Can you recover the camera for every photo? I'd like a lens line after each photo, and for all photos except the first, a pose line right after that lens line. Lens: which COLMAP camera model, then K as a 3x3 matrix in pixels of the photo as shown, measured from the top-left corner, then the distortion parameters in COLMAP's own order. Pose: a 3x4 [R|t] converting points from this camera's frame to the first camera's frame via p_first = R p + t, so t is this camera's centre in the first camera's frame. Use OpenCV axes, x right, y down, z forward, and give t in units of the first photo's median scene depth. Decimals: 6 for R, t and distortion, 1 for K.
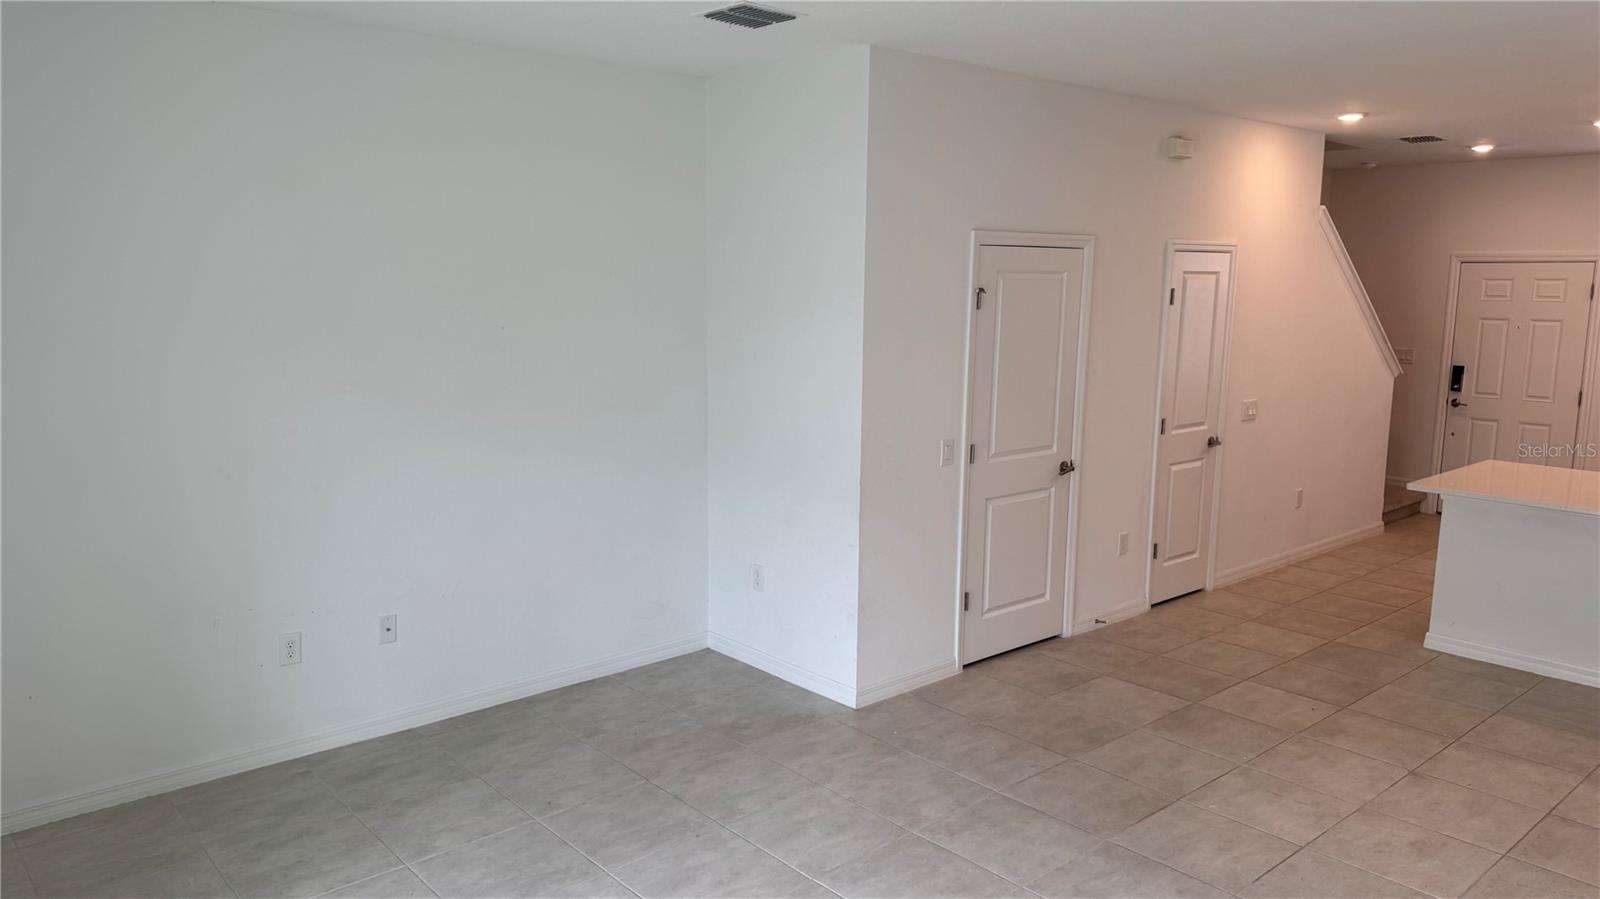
lens RADIAL K [[1136.0, 0, 801.0], [0, 1136.0, 452.5], [0, 0, 1]] dist [0.068025, -0.077328]
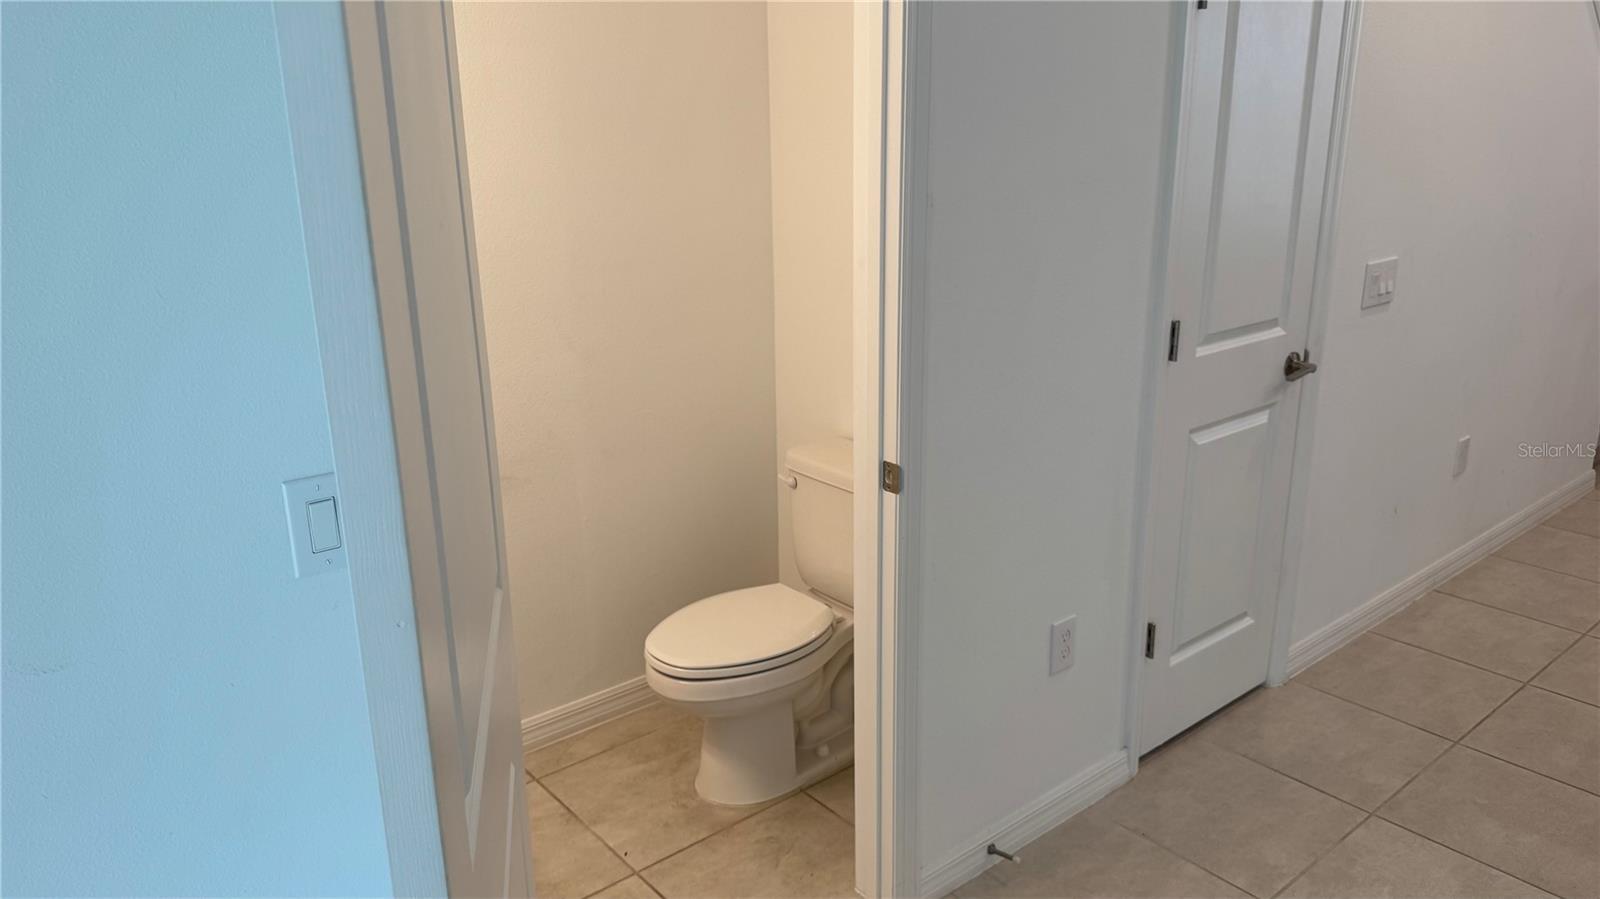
lens RADIAL K [[1157.9, 0, 800.0], [0, 1157.9, 449.5], [0, 0, 1]] dist [-0.004785, -0.003727]
pose [[0.999289, -0.017273, -0.033508, 0.222597], [0.021573, 0.990944, 0.132531, -0.045046], [0.030916, -0.133159, 0.990612, 0.662268]]
